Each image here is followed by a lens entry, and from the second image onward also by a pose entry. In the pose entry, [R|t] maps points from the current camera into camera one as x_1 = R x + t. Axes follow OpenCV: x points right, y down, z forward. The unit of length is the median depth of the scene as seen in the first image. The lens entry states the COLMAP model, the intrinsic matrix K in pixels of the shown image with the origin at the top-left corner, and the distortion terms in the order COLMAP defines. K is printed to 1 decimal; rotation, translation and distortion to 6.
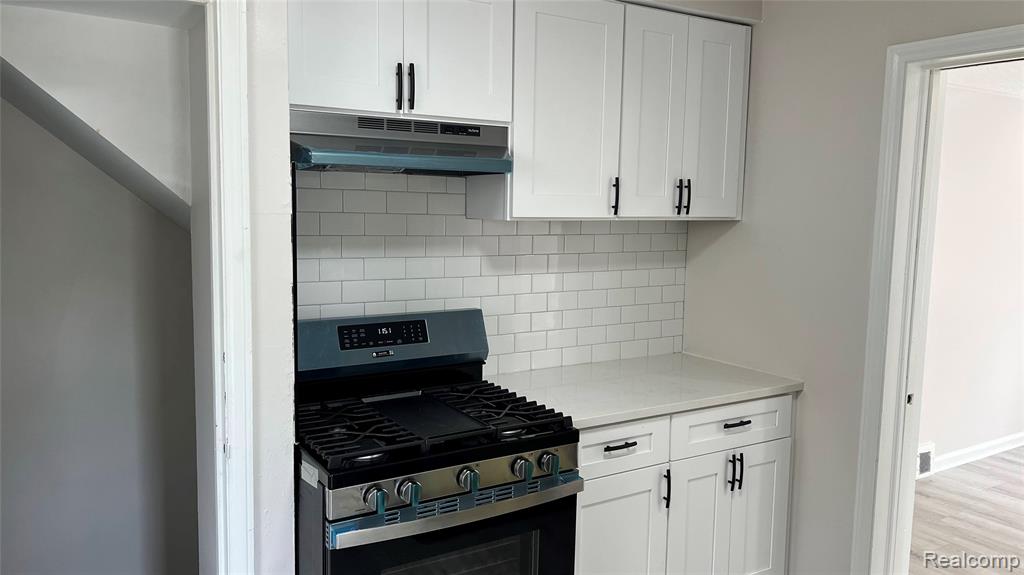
lens RADIAL K [[744.6, 0, 513.8], [0, 744.6, 286.5], [0, 0, 1]] dist [0.033671, -0.024724]
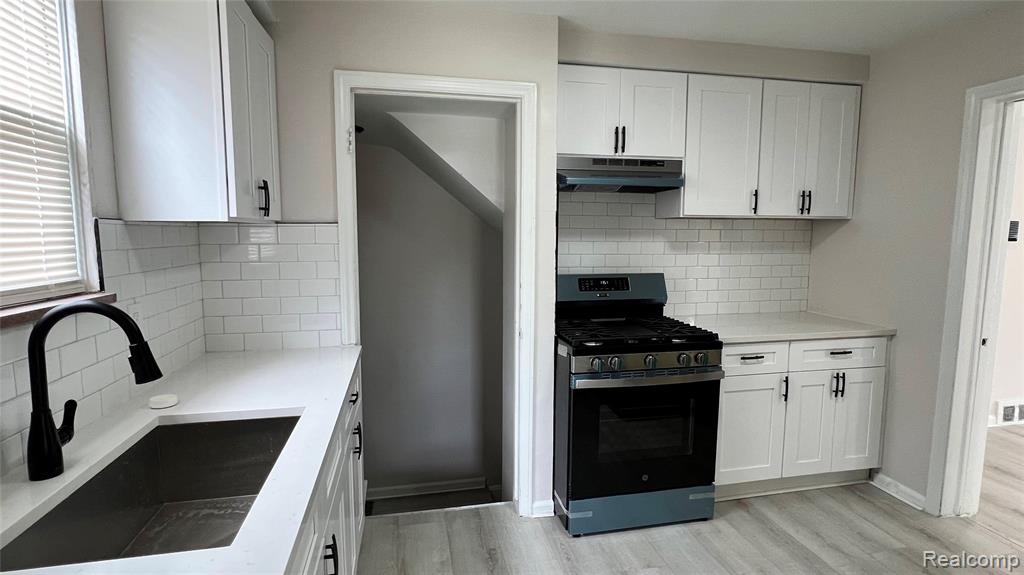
lens RADIAL K [[516.0, 0, 512.3], [0, 516.0, 295.3], [0, 0, 1]] dist [-0.020645, 0.004743]
pose [[0.939329, 0.021257, -0.342359, 0.034448], [-0.024735, 0.999677, -0.005795, 0.099080], [0.342125, 0.013912, 0.939551, -0.190224]]
